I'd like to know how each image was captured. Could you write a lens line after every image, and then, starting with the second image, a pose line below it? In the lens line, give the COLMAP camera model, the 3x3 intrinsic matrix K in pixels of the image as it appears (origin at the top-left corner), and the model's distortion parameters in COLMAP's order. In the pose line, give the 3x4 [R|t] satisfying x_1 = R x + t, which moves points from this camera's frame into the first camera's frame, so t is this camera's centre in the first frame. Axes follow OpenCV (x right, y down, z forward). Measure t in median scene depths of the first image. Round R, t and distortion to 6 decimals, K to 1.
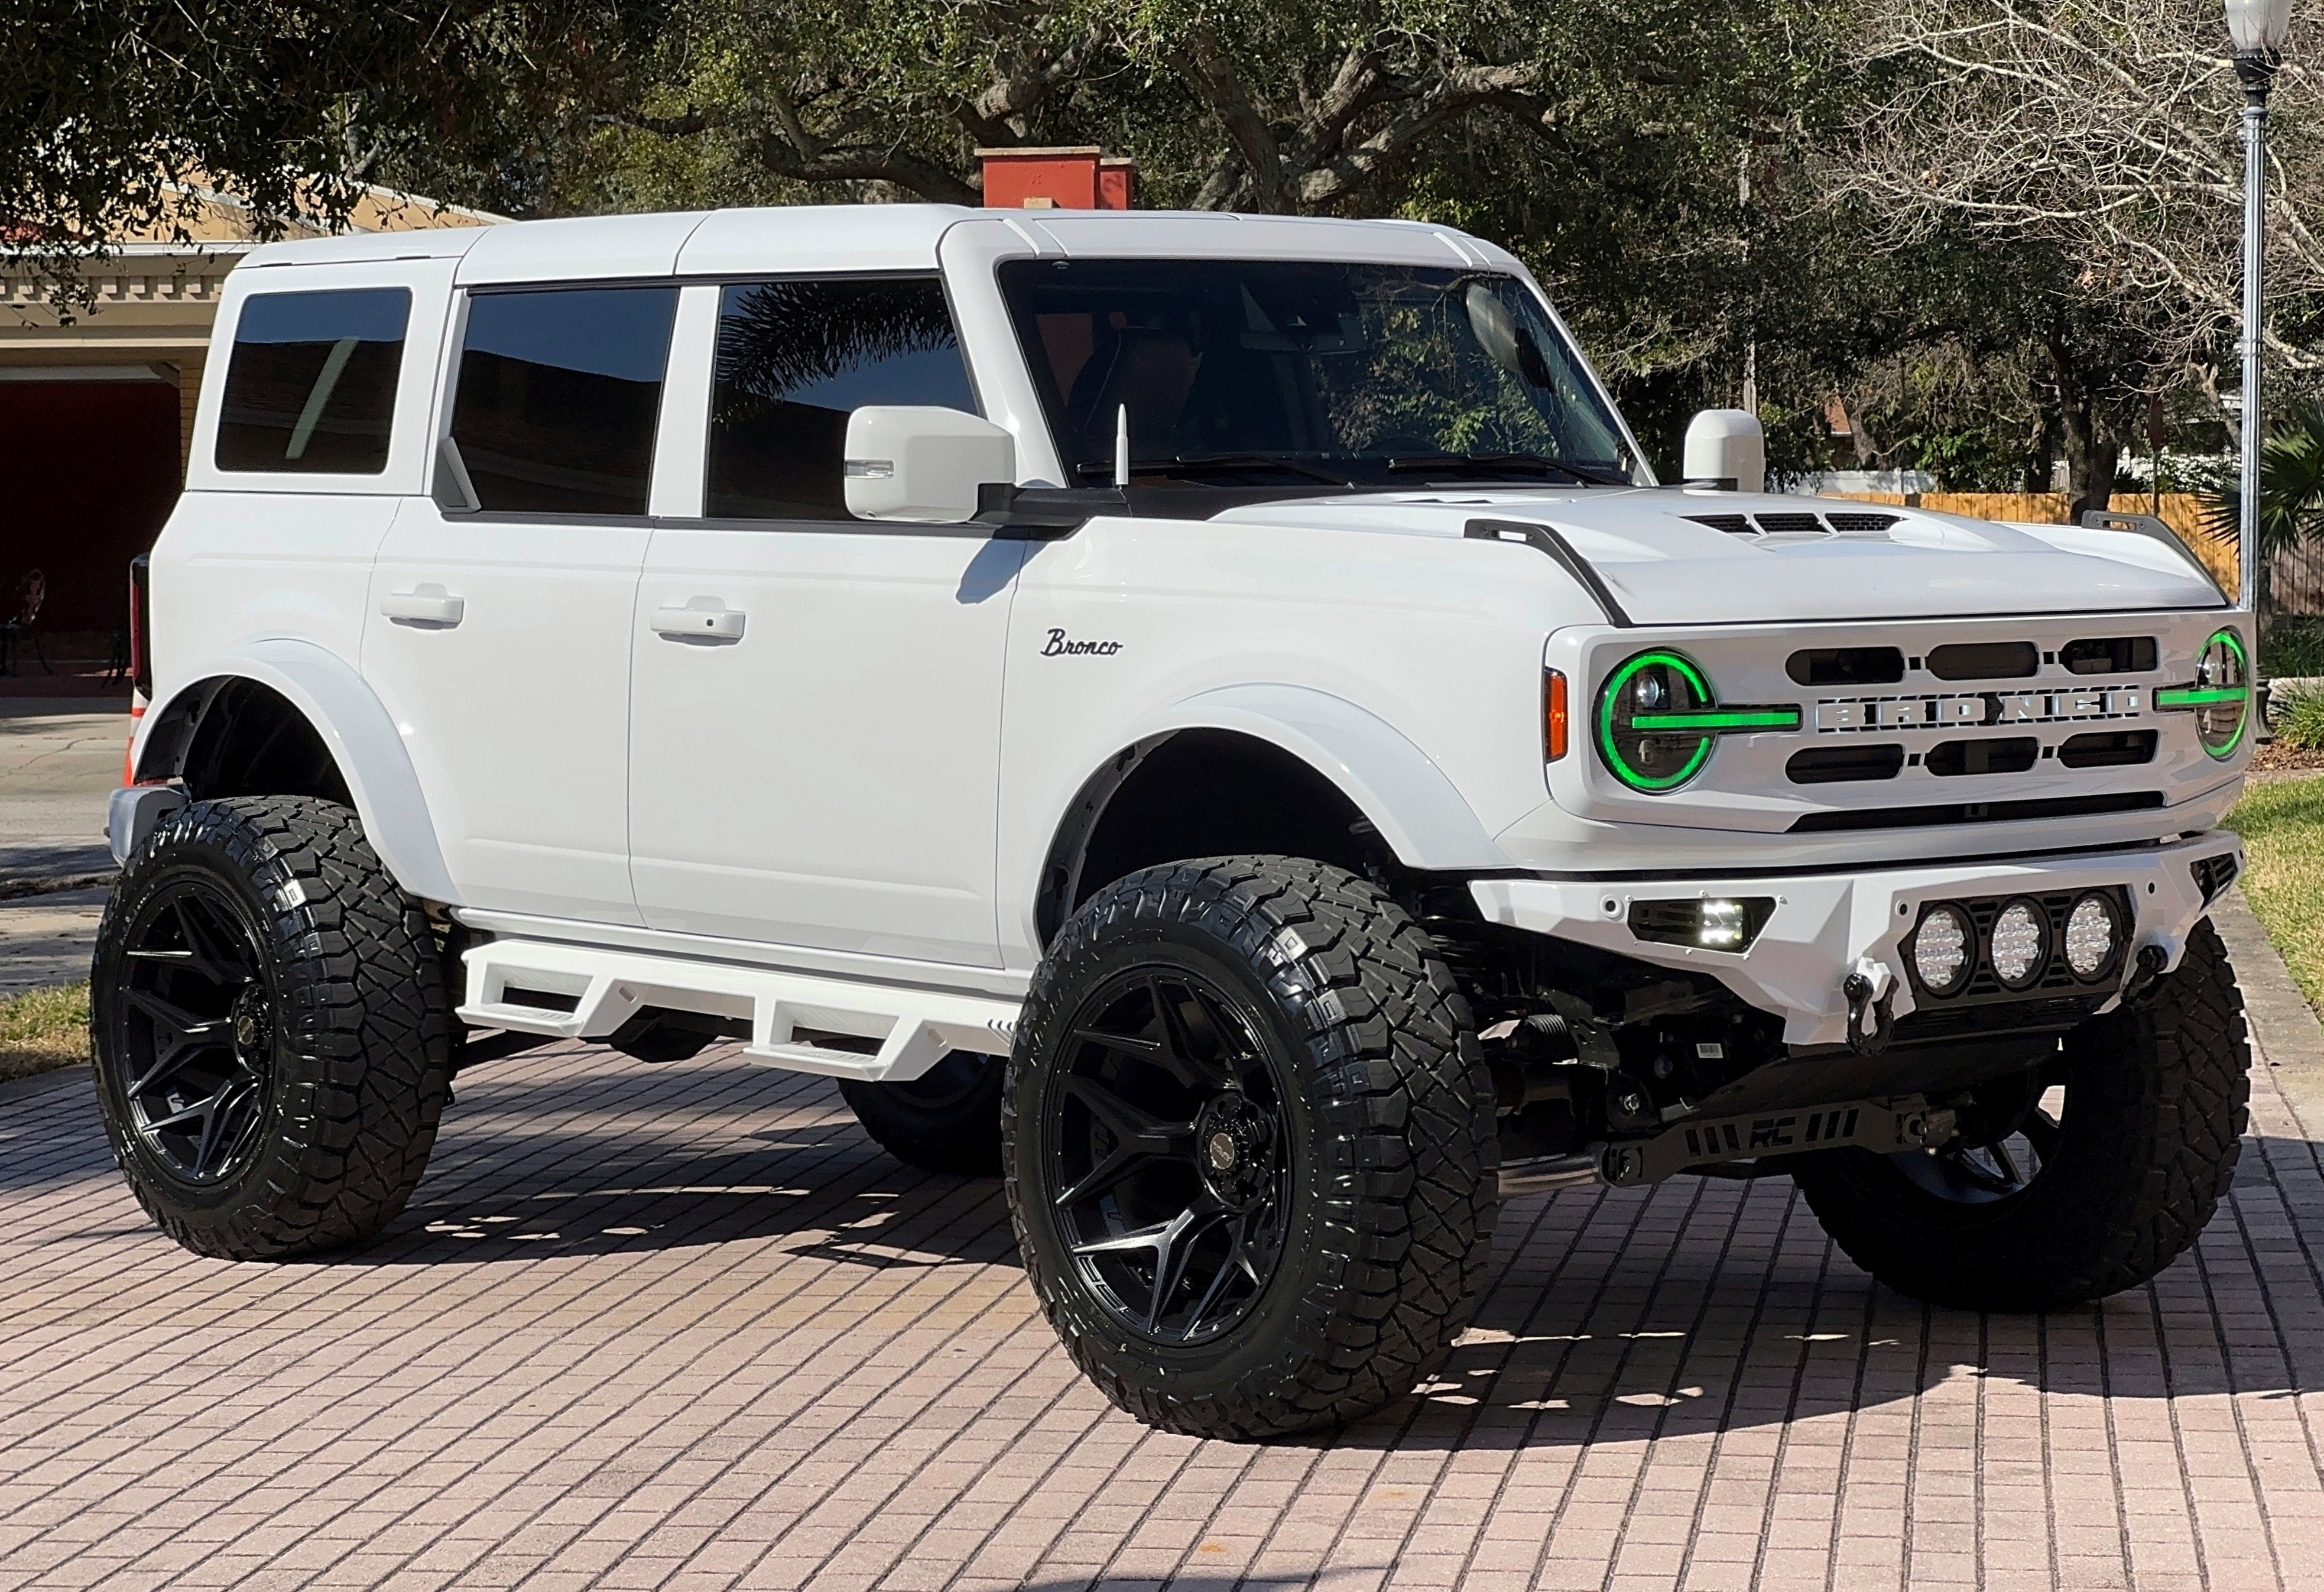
lens RADIAL K [[5268.4, 0, 1175.2], [0, 5268.4, 786.6], [0, 0, 1]] dist [0.172460, 0.000000]
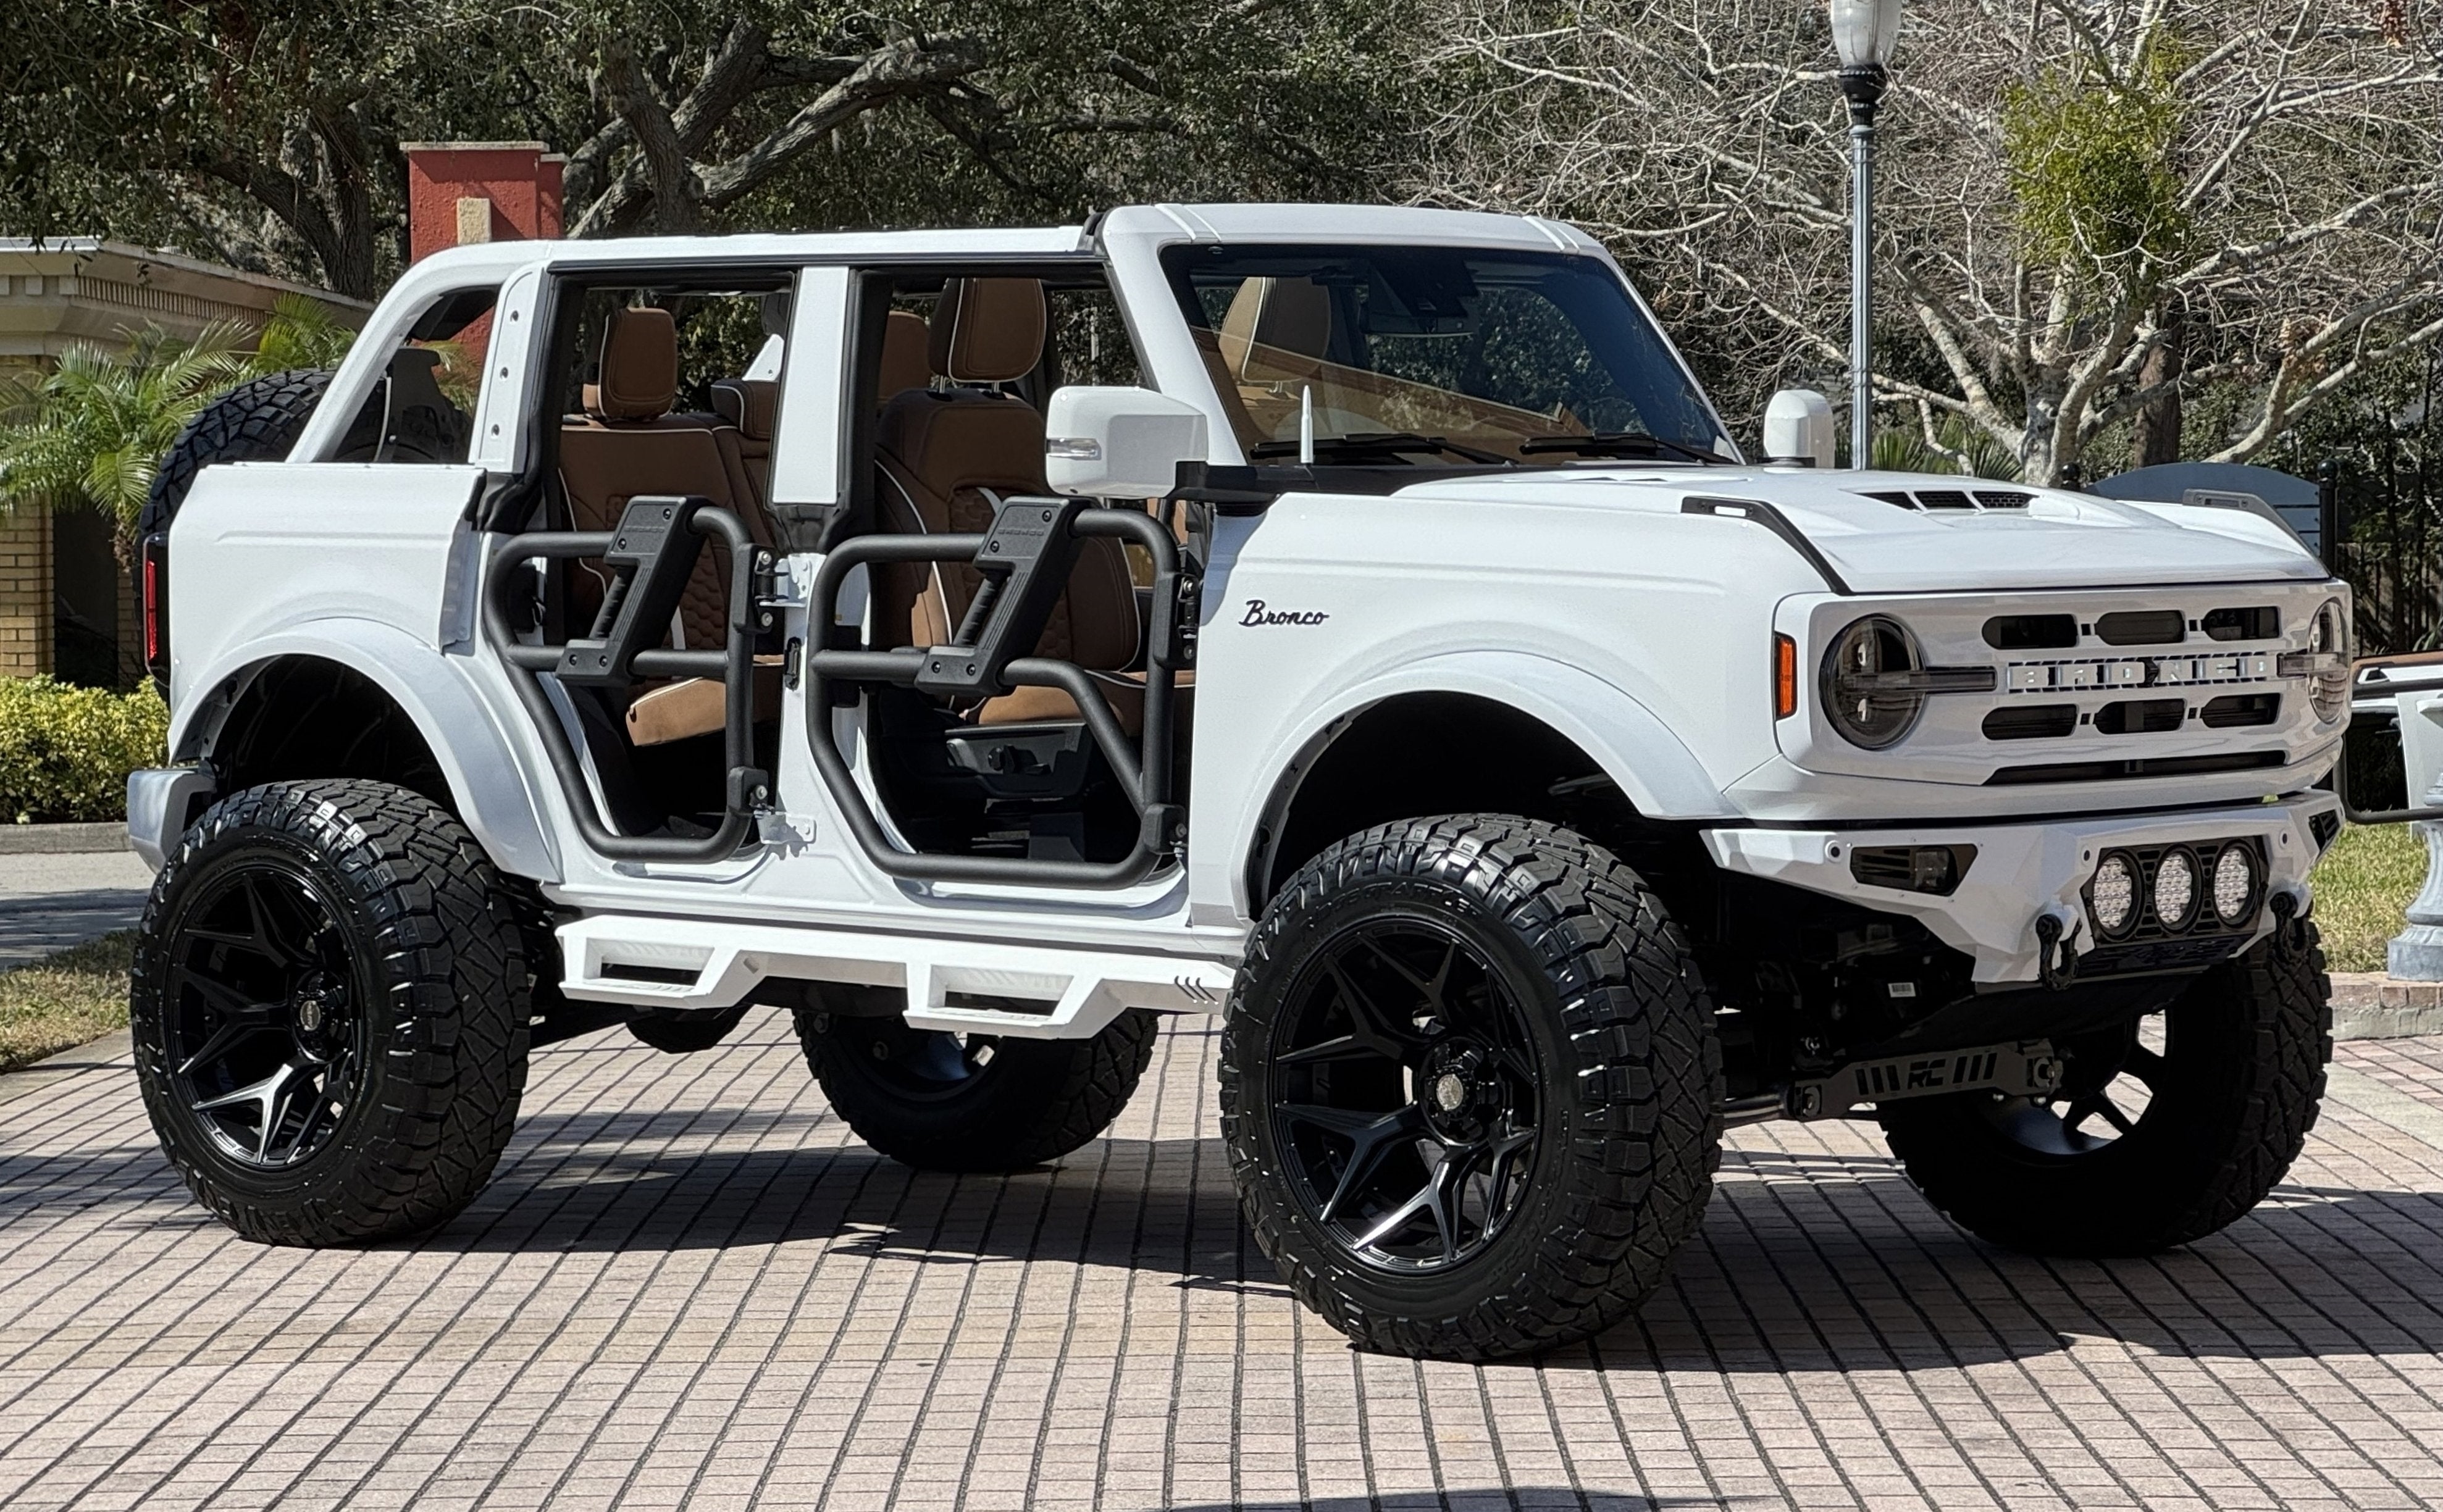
lens RADIAL K [[6690.0, 0, 1207.7], [0, 6690.0, 747.3], [0, 0, 1]] dist [-0.004918, 0.000000]
pose [[0.993633, -0.003389, 0.112613, -0.183483], [0.004971, 0.999893, -0.013773, 0.017803], [-0.112554, 0.014245, 0.993543, -0.323058]]
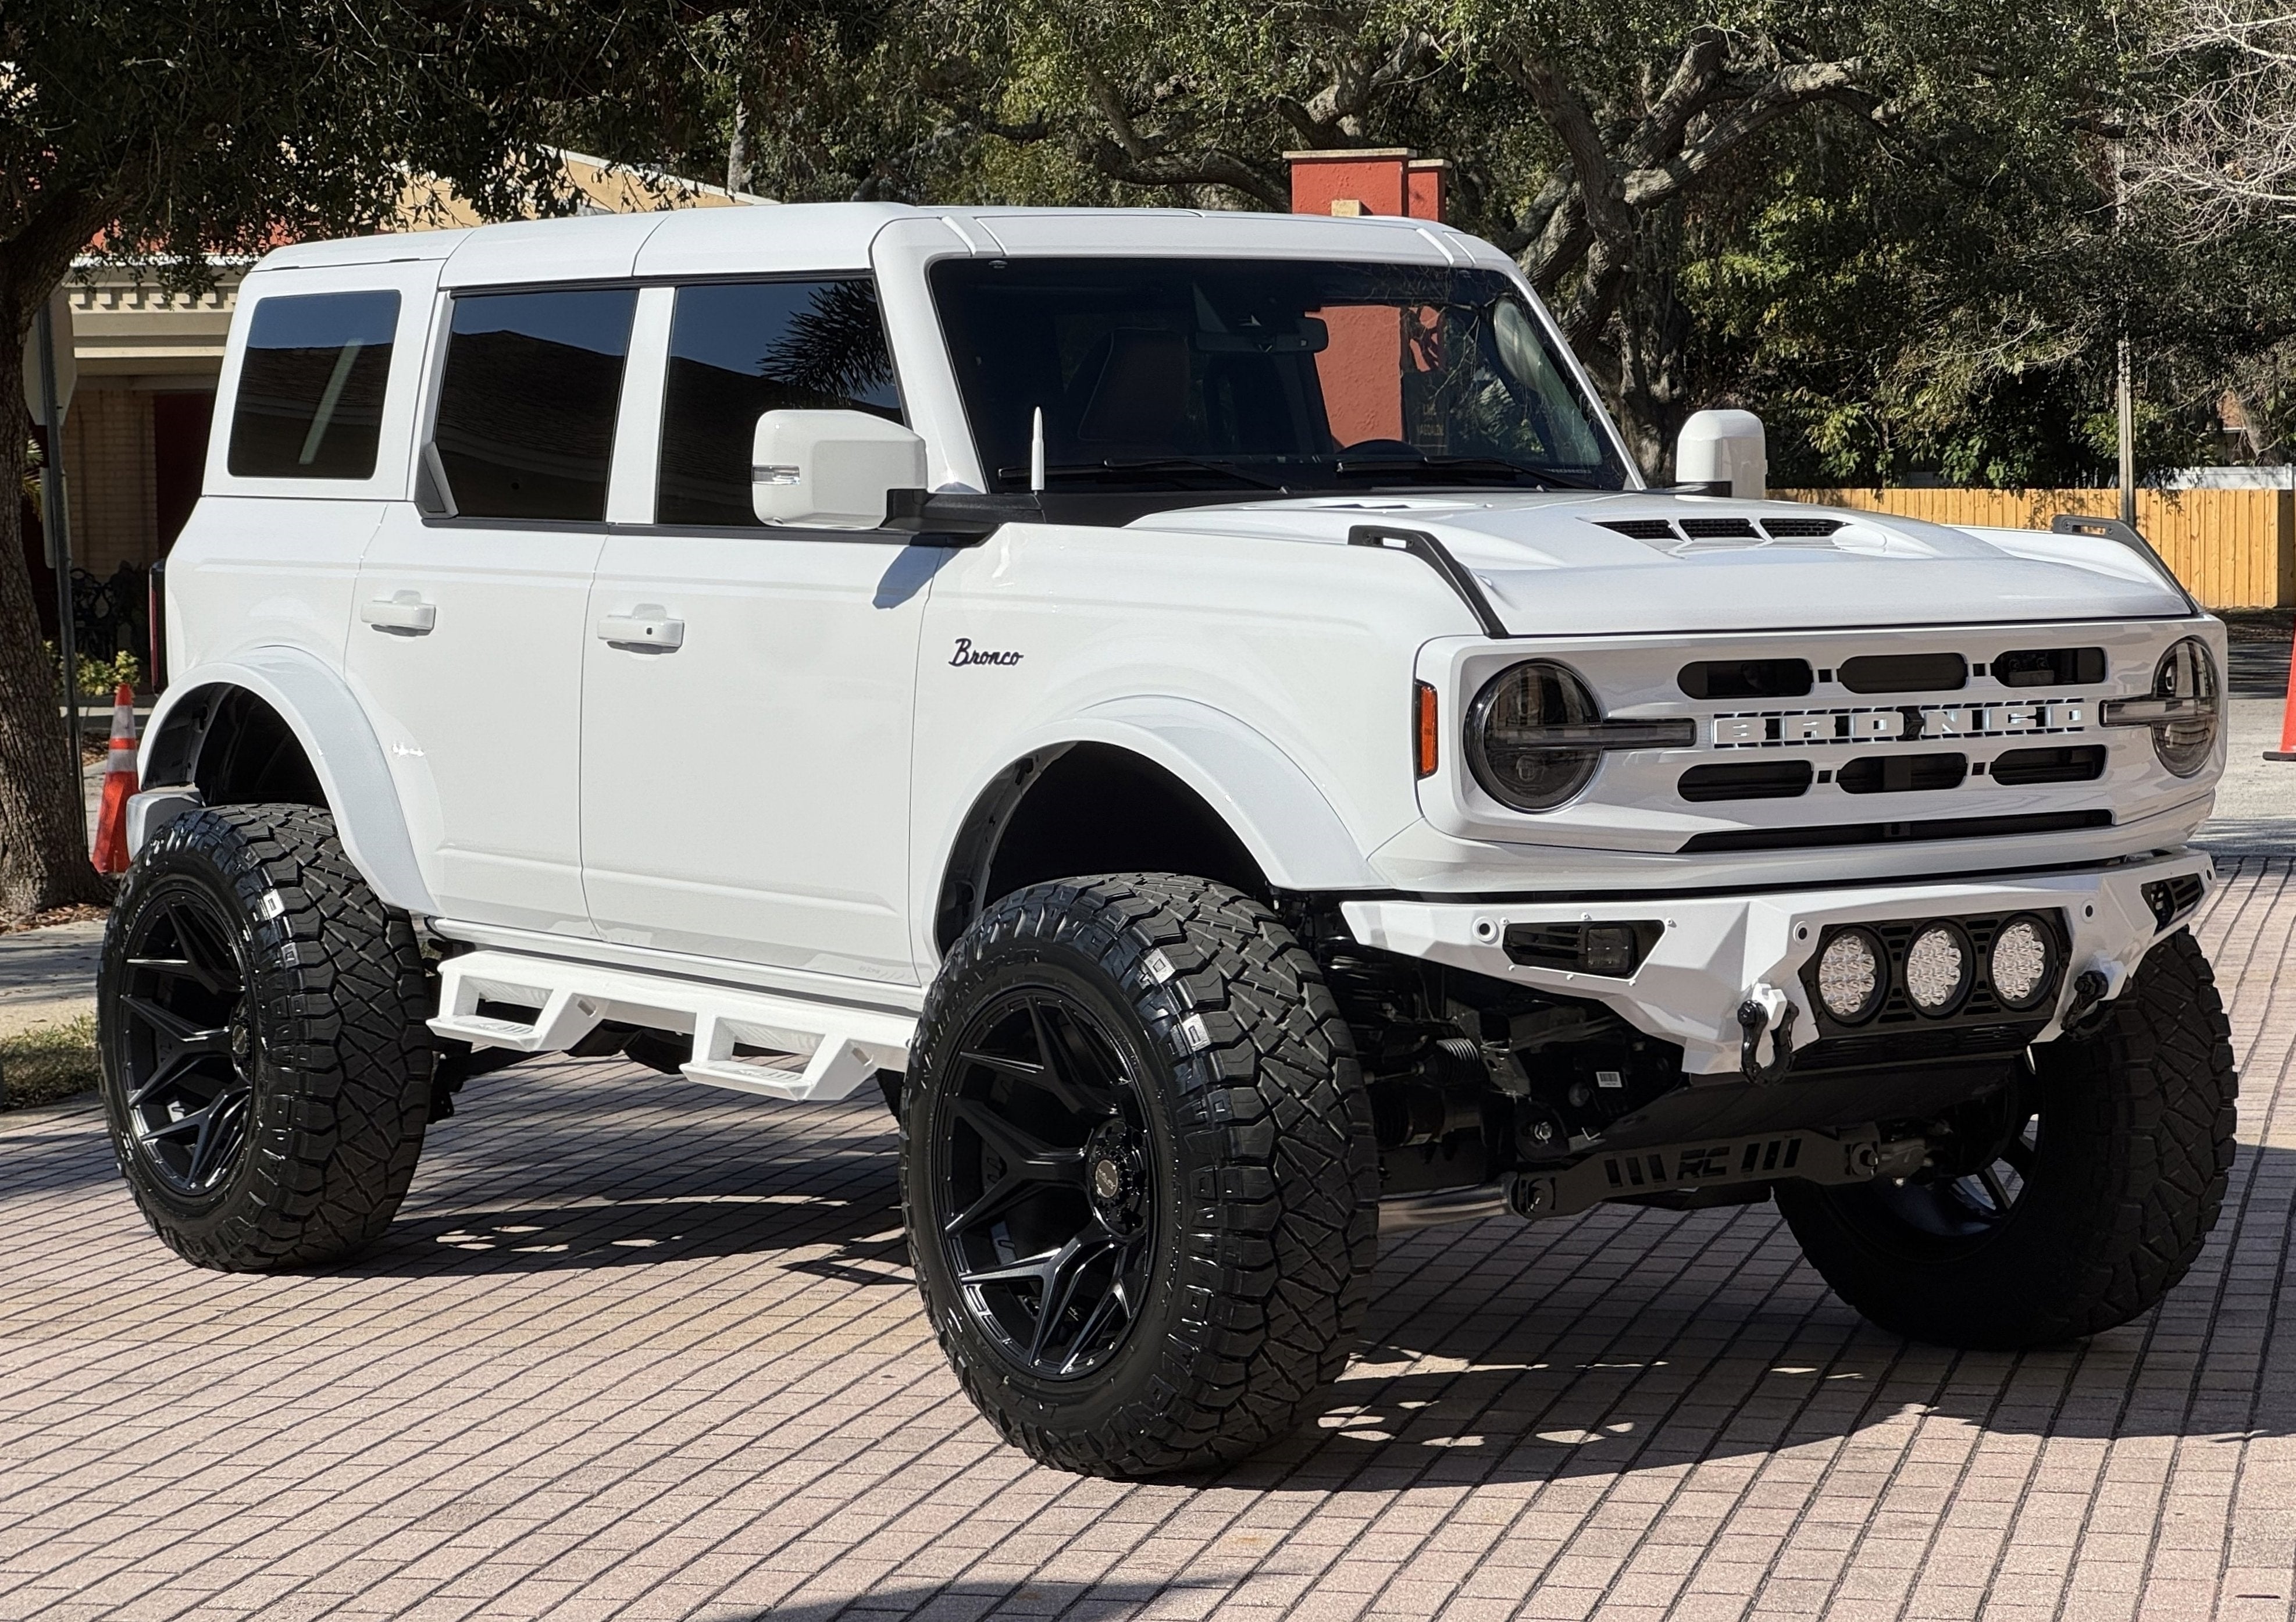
lens RADIAL K [[5171.7, 0, 1134.0], [0, 5171.7, 819.9], [0, 0, 1]] dist [0.192112, 0.000000]
pose [[0.996608, 0.003251, -0.082229, 0.088121], [-0.002623, 0.999967, 0.007737, -0.004020], [0.082252, -0.007495, 0.996583, 0.051503]]
